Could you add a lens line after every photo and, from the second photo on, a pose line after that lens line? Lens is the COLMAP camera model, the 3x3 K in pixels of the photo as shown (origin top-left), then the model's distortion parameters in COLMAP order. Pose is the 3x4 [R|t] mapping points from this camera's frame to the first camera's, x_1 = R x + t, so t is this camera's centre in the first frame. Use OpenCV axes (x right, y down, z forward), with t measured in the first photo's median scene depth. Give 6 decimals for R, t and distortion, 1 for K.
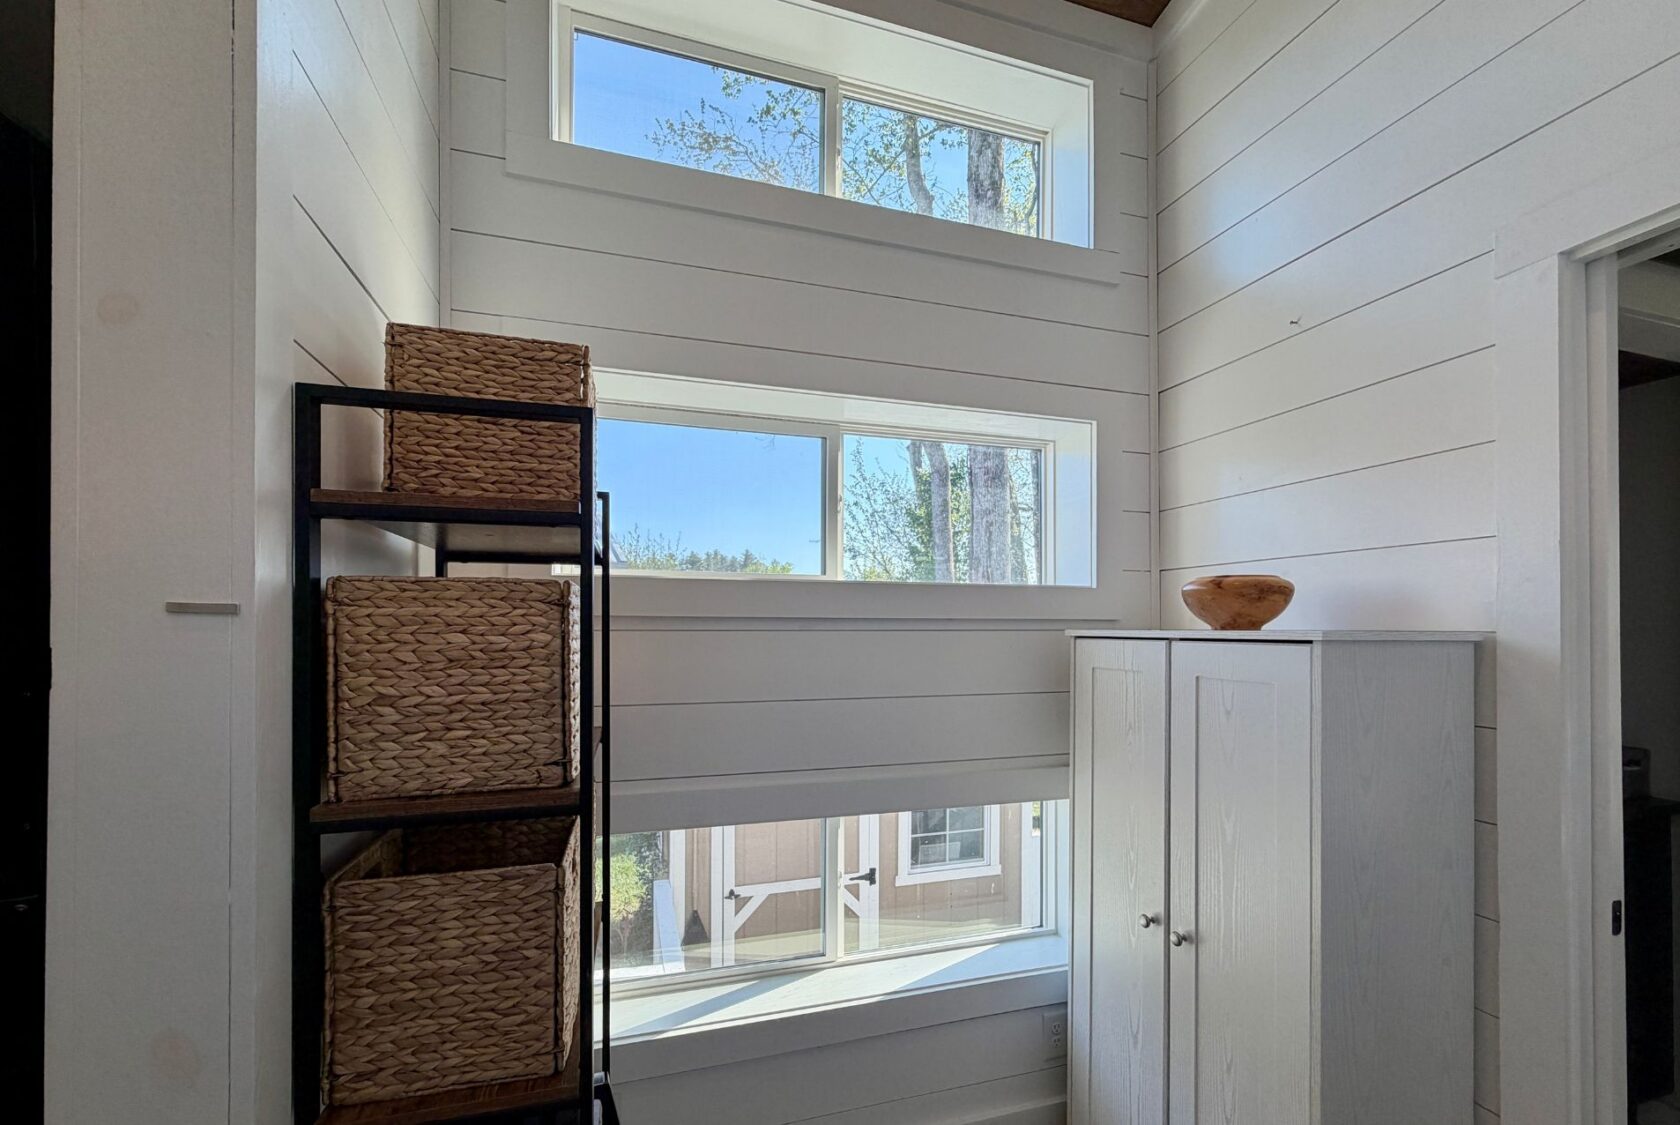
lens RADIAL K [[685.3, 0, 824.8], [0, 685.3, 559.0], [0, 0, 1]] dist [-0.002242, 0.000006]
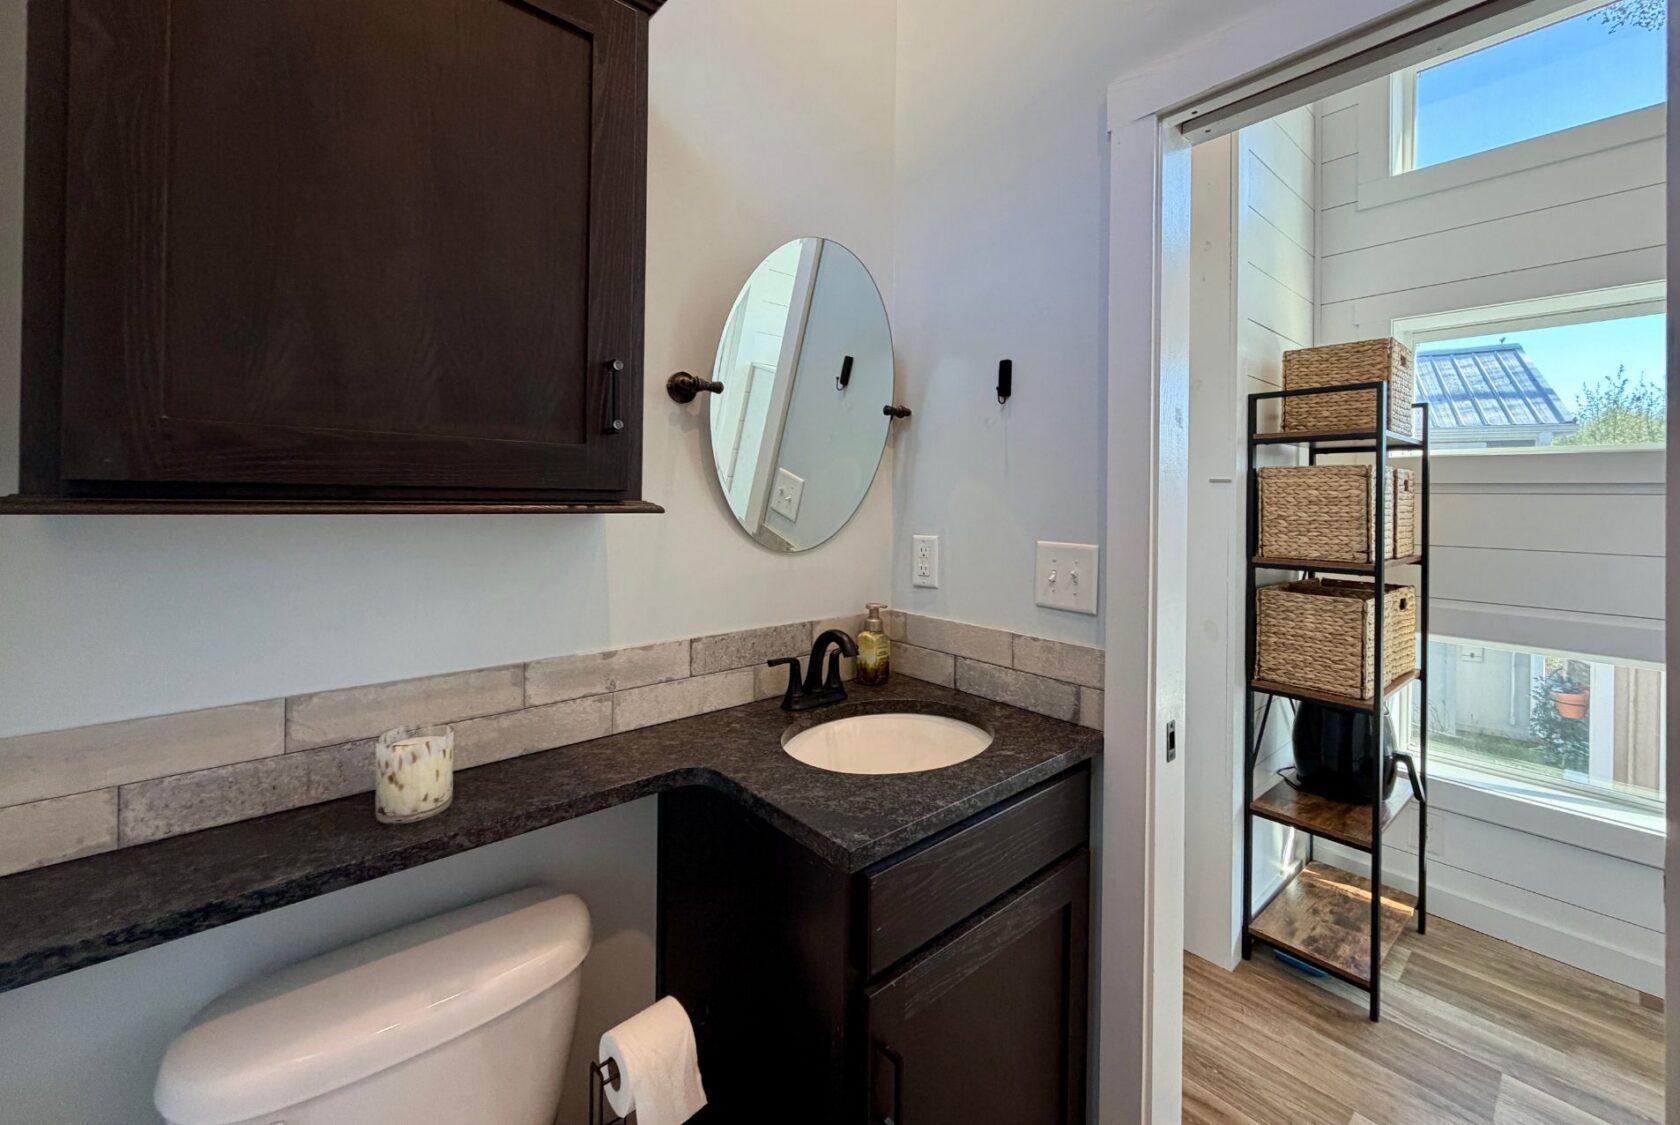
lens RADIAL K [[685.3, 0, 824.8], [0, 685.3, 559.0], [0, 0, 1]] dist [-0.002242, 0.000006]
pose [[0.398068, 0.083582, -0.913540, 0.893981], [0.076672, 0.989325, 0.123925, -0.069811], [0.914146, -0.119373, 0.387410, -1.363063]]
